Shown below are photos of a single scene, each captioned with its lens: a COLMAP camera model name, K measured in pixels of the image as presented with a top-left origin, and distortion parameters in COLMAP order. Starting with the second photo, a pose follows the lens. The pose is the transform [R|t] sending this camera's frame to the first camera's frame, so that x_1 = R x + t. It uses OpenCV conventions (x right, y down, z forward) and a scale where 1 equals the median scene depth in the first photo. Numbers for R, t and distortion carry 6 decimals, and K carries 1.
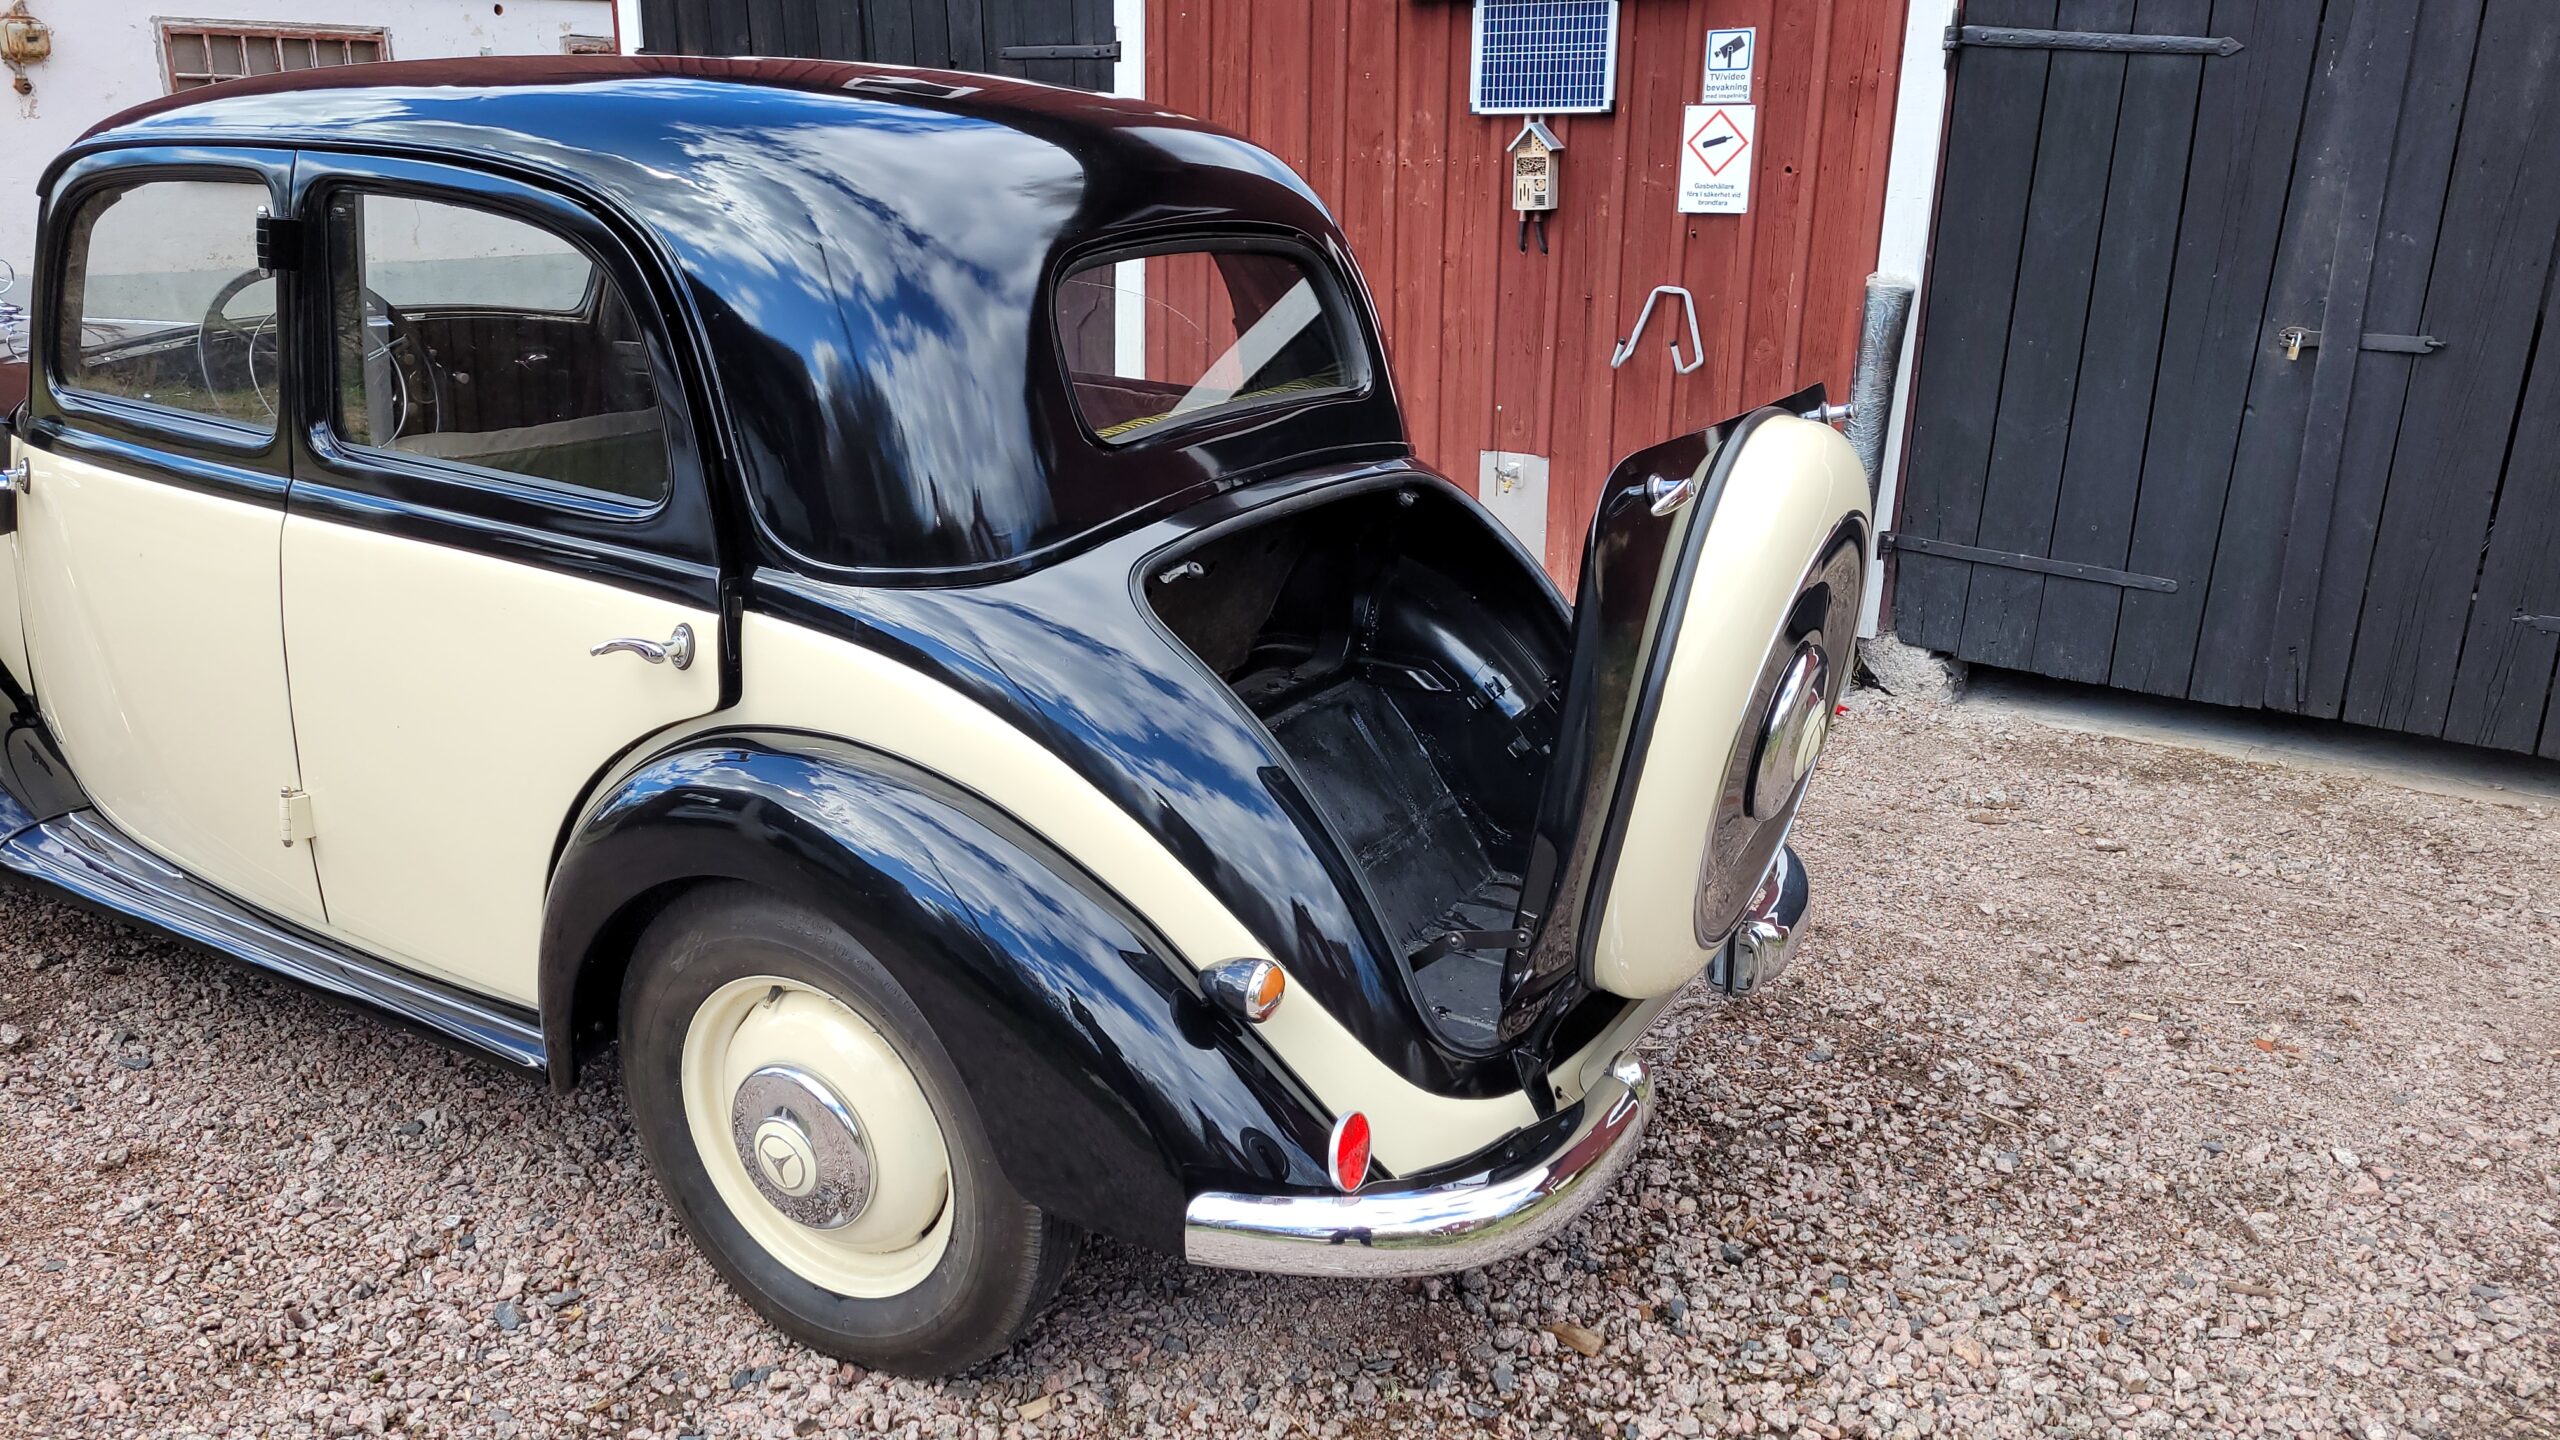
lens RADIAL K [[1930.1, 0, 1280.0], [0, 1930.1, 720.0], [0, 0, 1]] dist [0.039877, -0.035272]
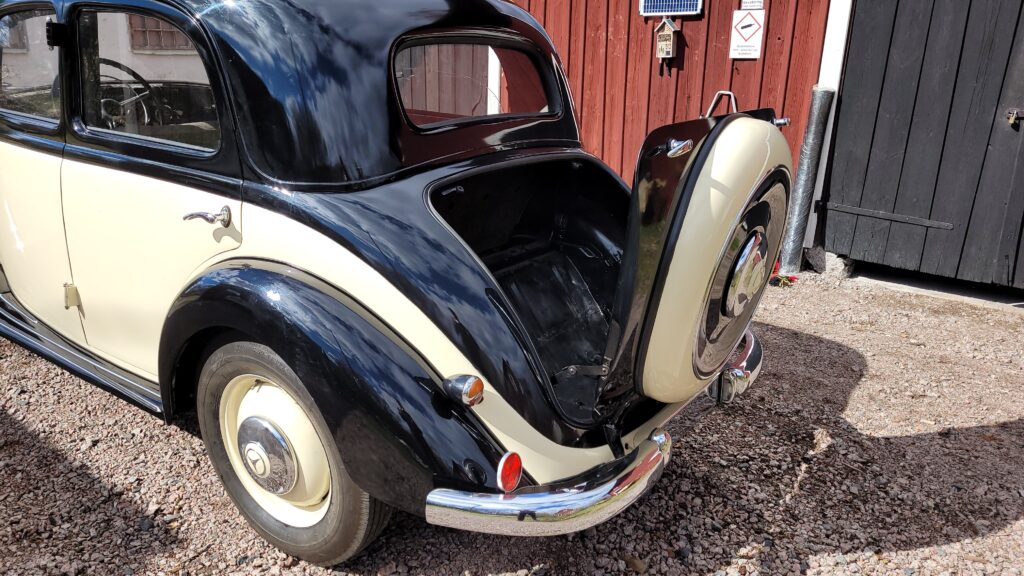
lens RADIAL K [[772.0, 0, 512.0], [0, 772.0, 288.0], [0, 0, 1]] dist [0.039877, -0.035272]
pose [[0.995987, 0.030747, -0.084049, 0.076214], [-0.030337, 0.999521, 0.006148, 0.019589], [0.084197, -0.003573, 0.996443, 0.147241]]
